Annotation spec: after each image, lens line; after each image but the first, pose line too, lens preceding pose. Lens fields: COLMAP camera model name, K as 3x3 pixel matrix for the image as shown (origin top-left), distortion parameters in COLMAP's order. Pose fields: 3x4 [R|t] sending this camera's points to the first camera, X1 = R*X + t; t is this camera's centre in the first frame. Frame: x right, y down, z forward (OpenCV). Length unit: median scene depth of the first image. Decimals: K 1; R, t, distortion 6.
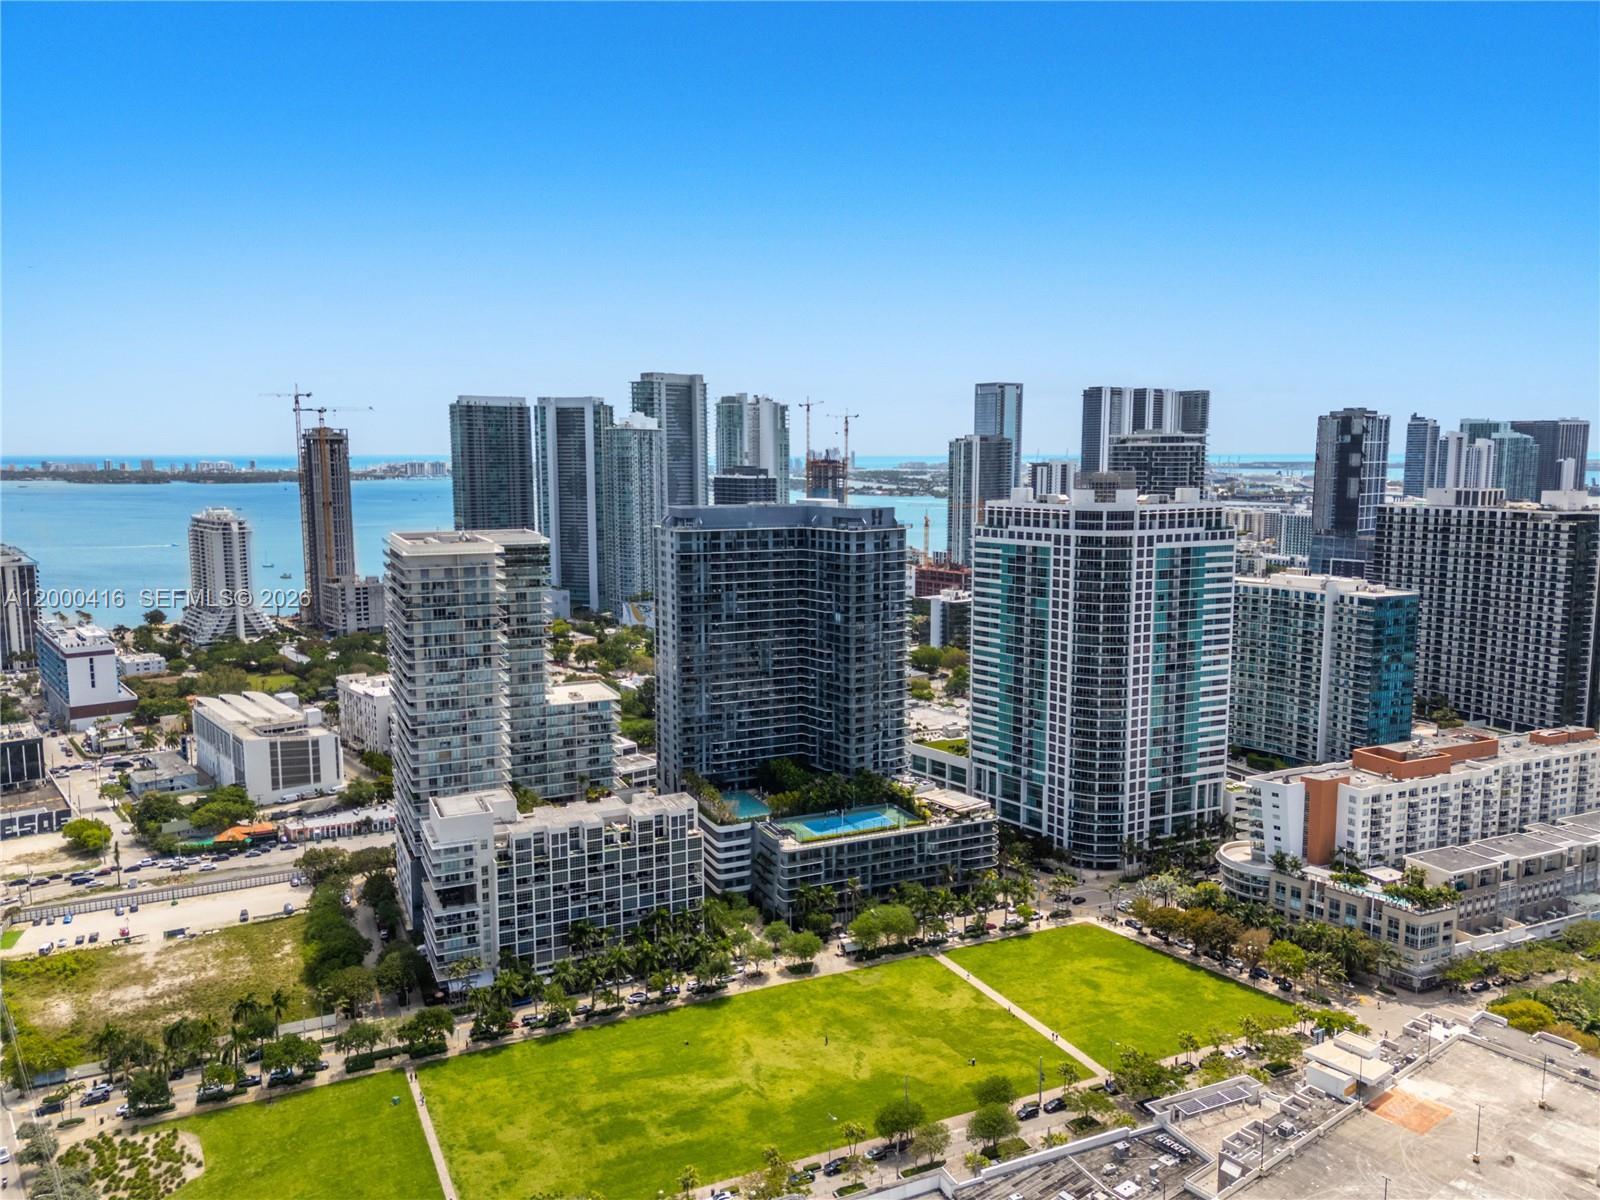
lens RADIAL K [[1171.8, 0, 800.0], [0, 1171.8, 600.0], [0, 0, 1]] dist [0.129080, -0.163221]
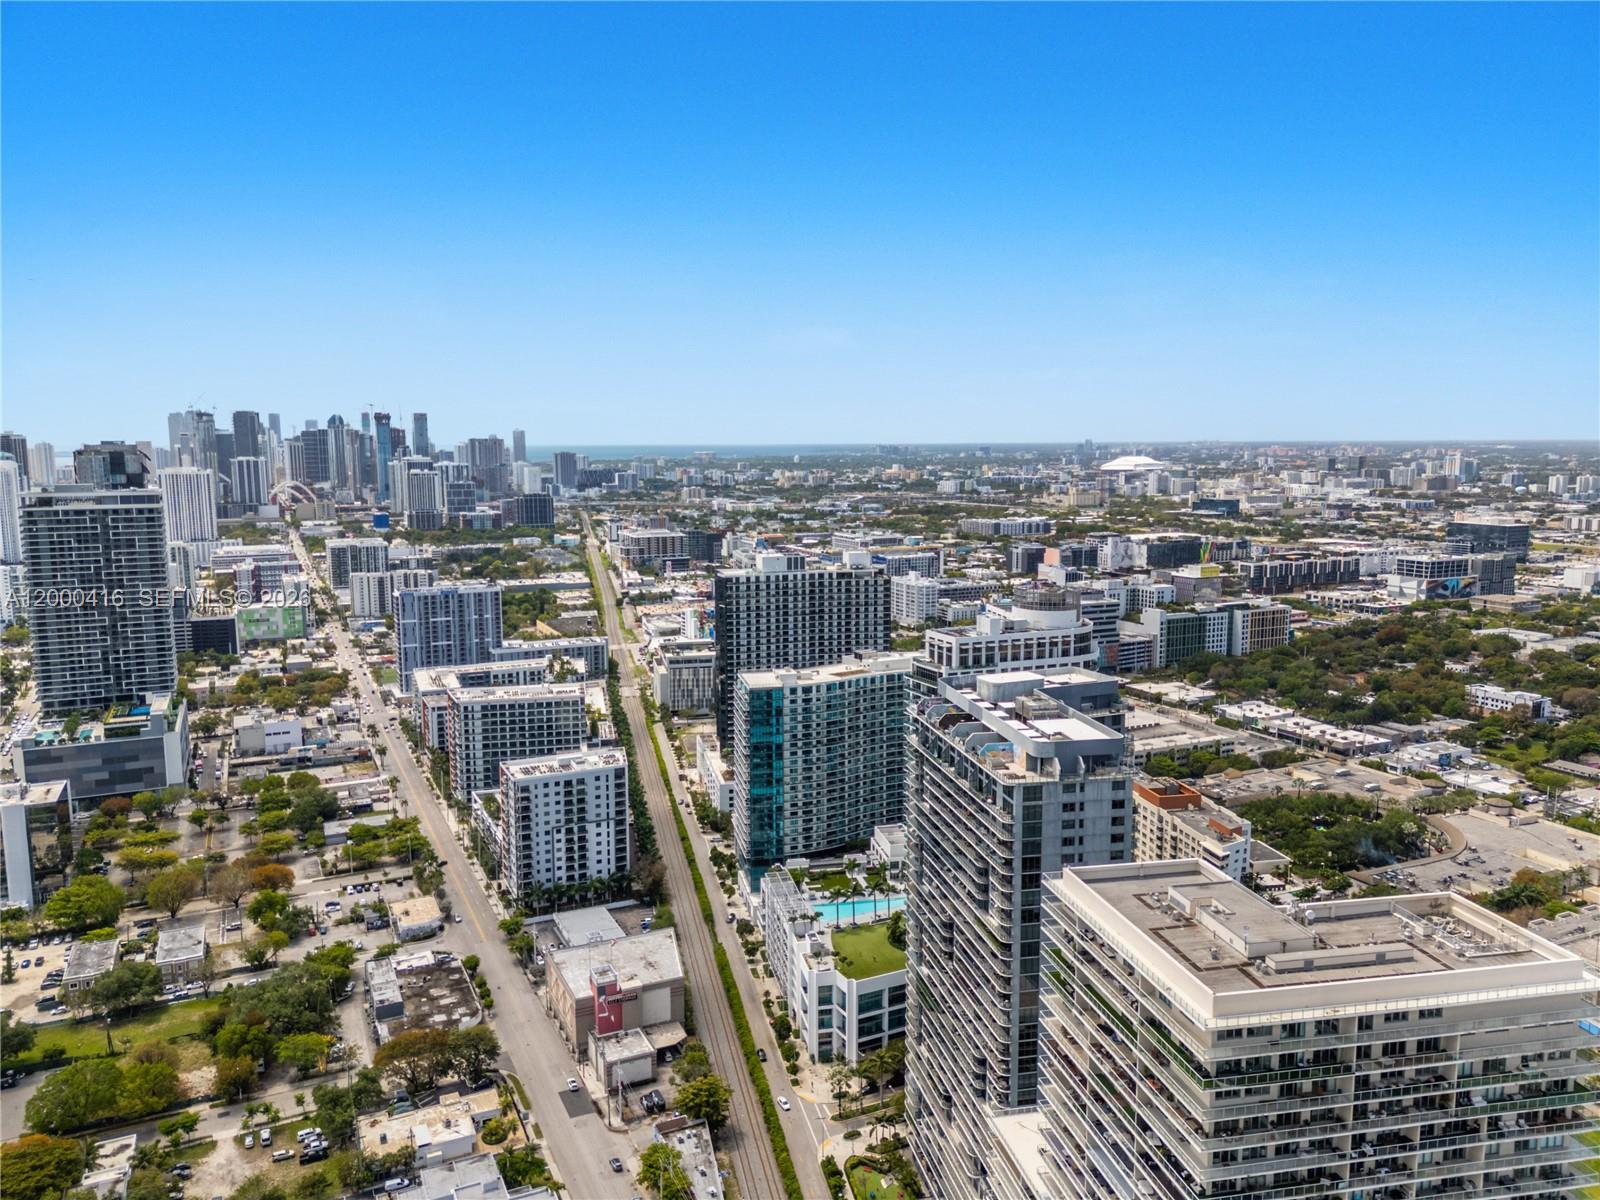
lens RADIAL K [[1171.8, 0, 800.0], [0, 1171.8, 600.0], [0, 0, 1]] dist [0.129080, -0.163221]
pose [[0.248543, -0.131388, 0.959669, -0.660629], [0.129166, 0.986405, 0.101596, -0.211160], [-0.959970, 0.098705, 0.262134, 0.921179]]
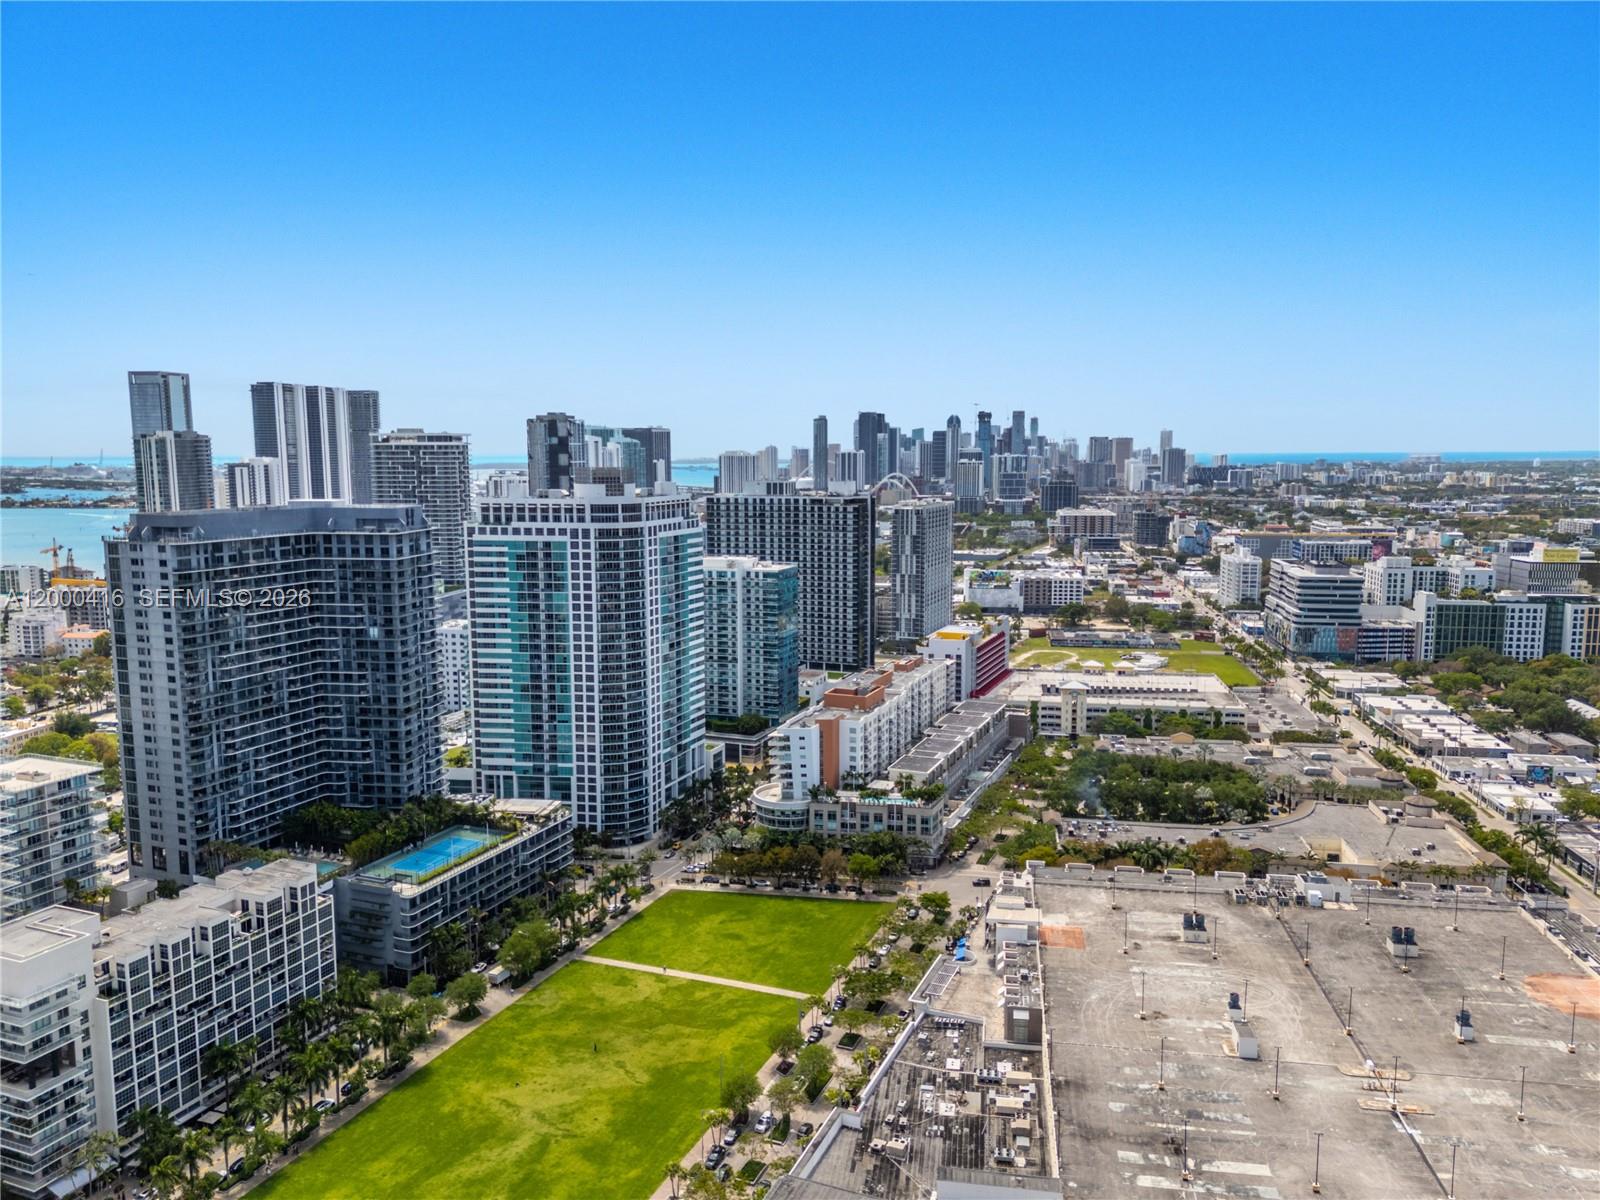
lens RADIAL K [[1166.9, 0, 803.8], [0, 1166.9, 602.1], [0, 0, 1]] dist [0.081797, -0.081528]
pose [[0.735033, -0.088240, 0.672265, -0.315748], [0.087618, 0.995544, 0.034873, -0.010025], [-0.672346, 0.033269, 0.739489, 0.120260]]
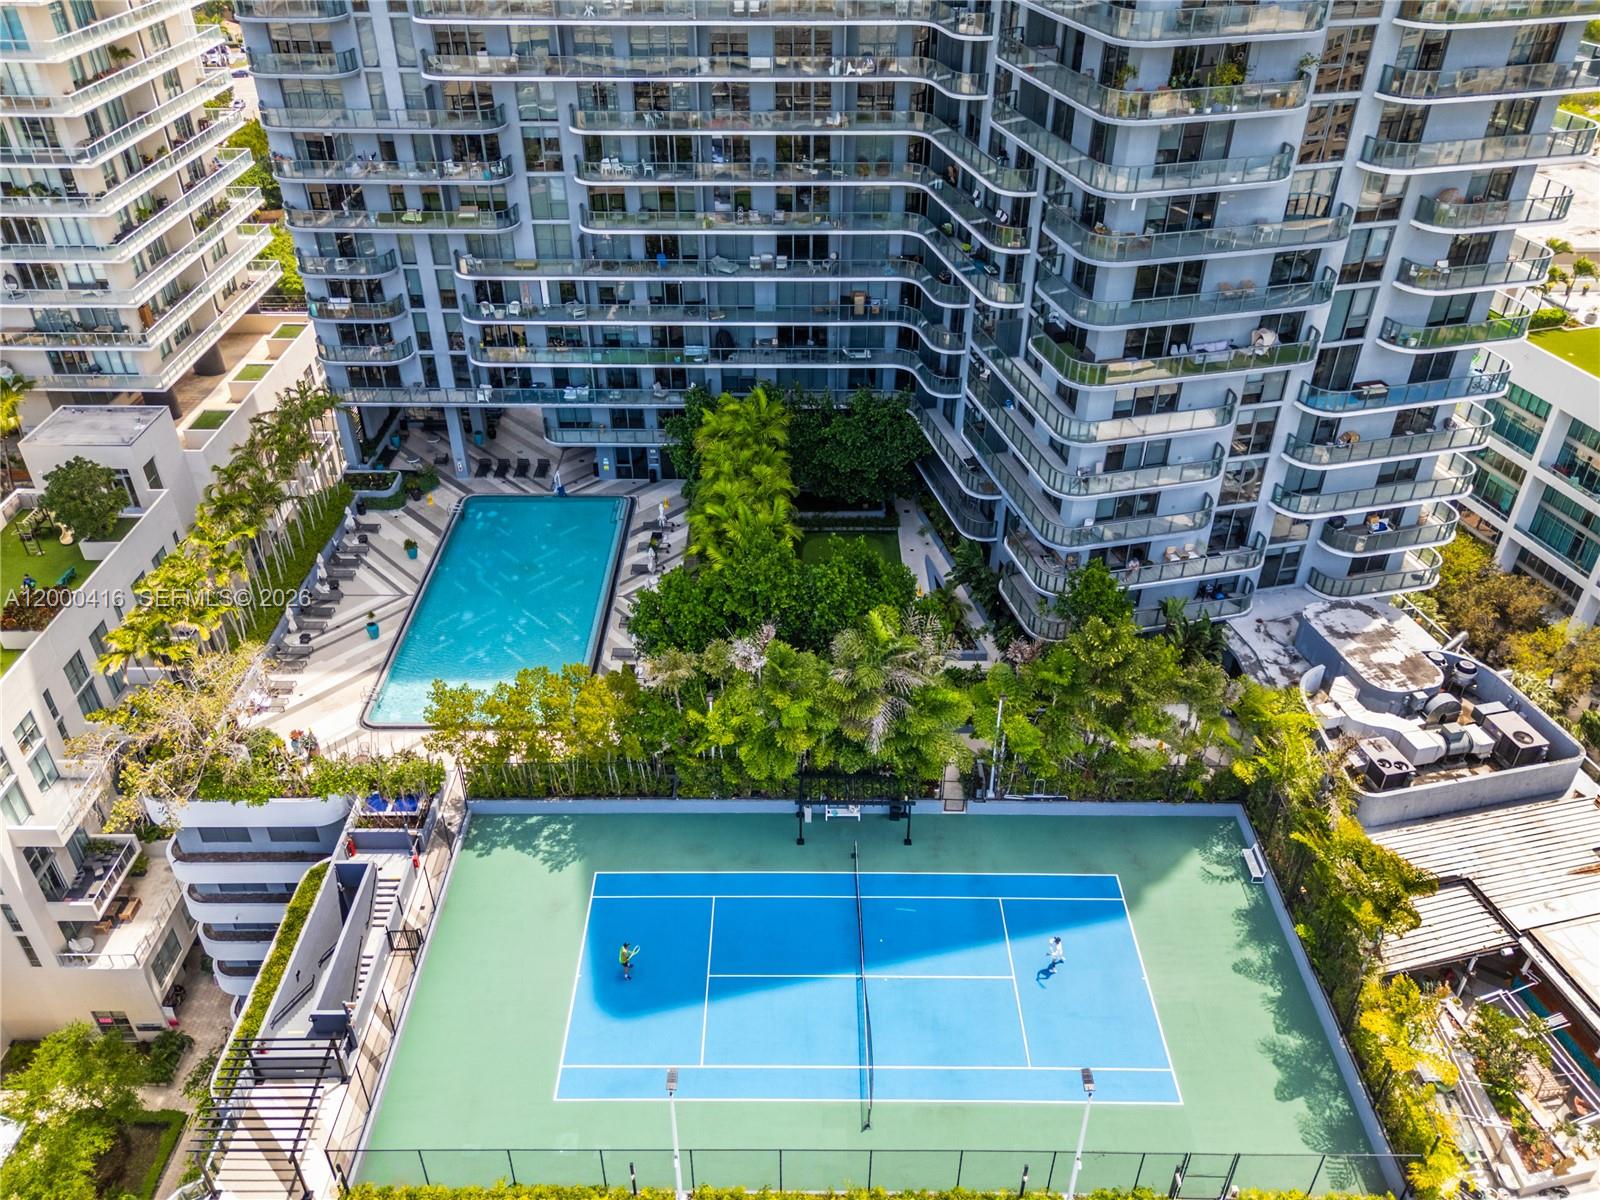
lens RADIAL K [[1193.0, 0, 793.0], [0, 1193.0, 549.3], [0, 0, 1]] dist [0.064126, -0.051984]
pose [[0.905995, 0.232793, -0.353525, 0.068542], [-0.053991, 0.891921, 0.448956, 0.063592], [0.419830, -0.387665, 0.820645, 0.810886]]
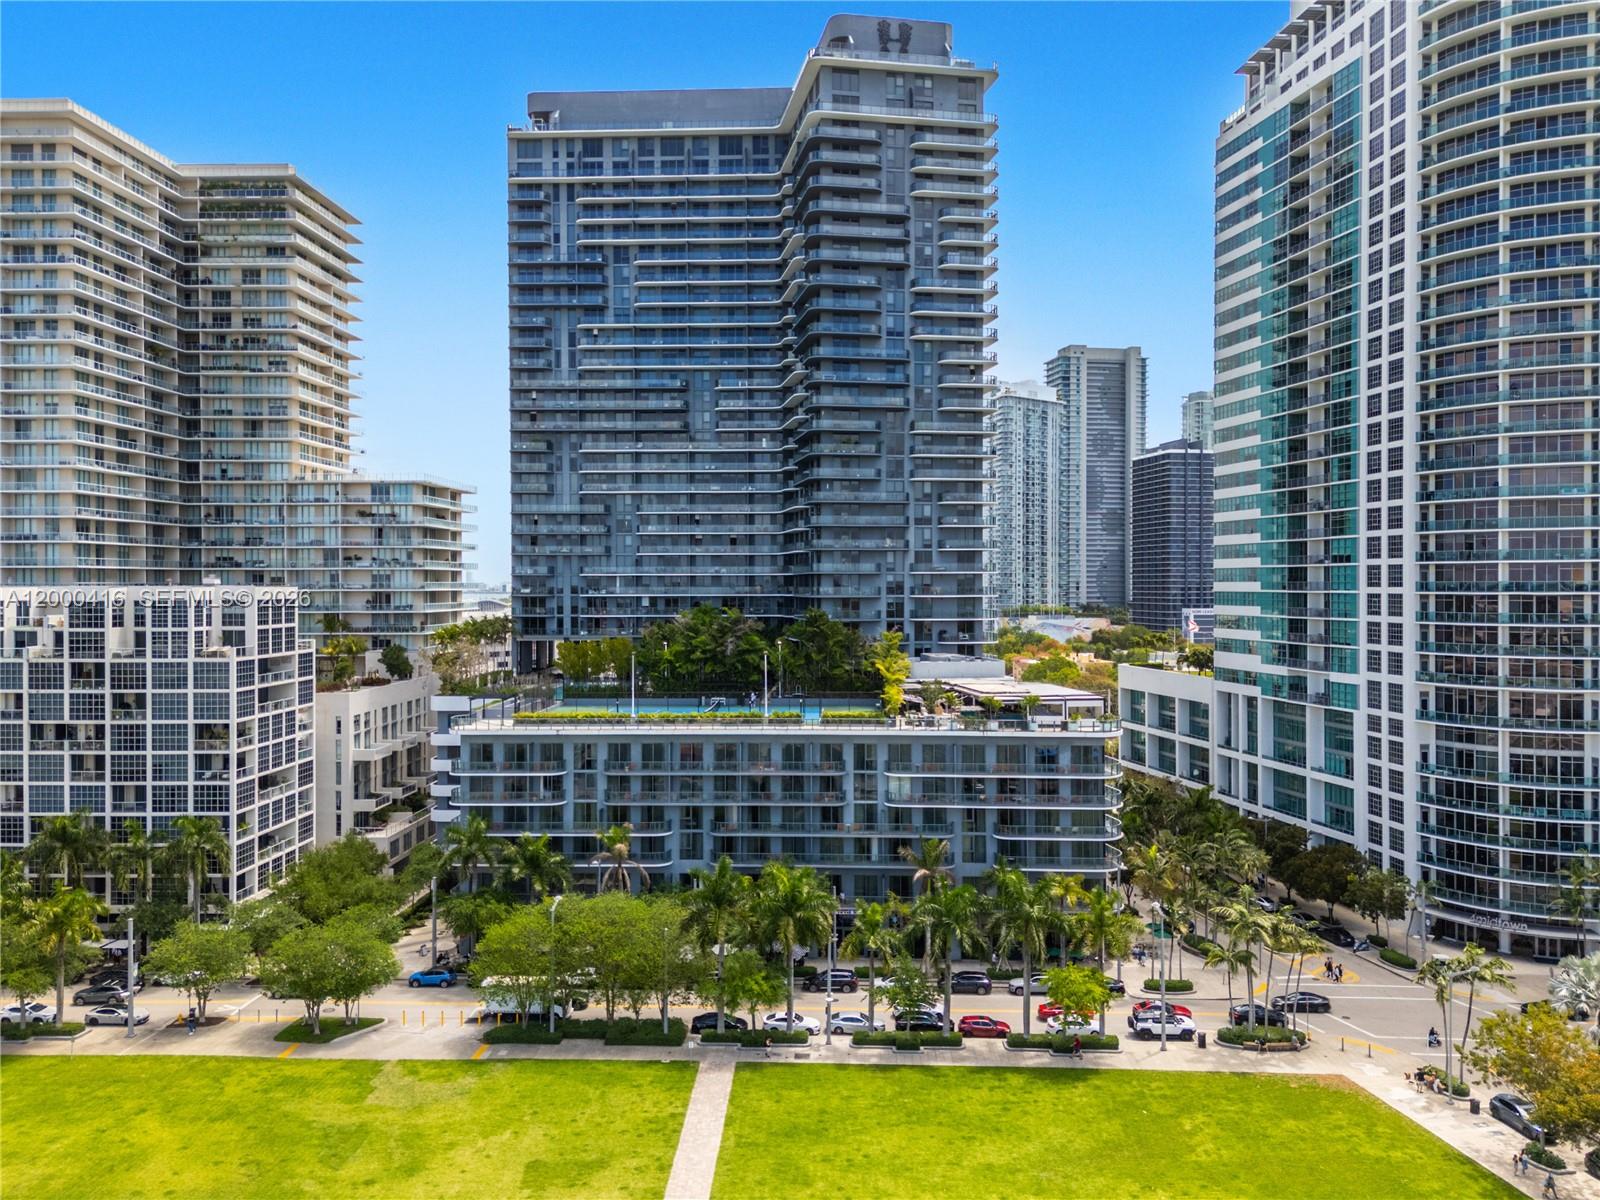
lens RADIAL K [[1183.0, 0, 810.2], [0, 1183.0, 589.8], [0, 0, 1]] dist [0.083577, -0.081205]
pose [[0.887028, 0.001465, -0.461713, 0.232339], [-0.057705, 0.992506, -0.107712, 0.172361], [0.458095, 0.122186, 0.880465, 0.599909]]
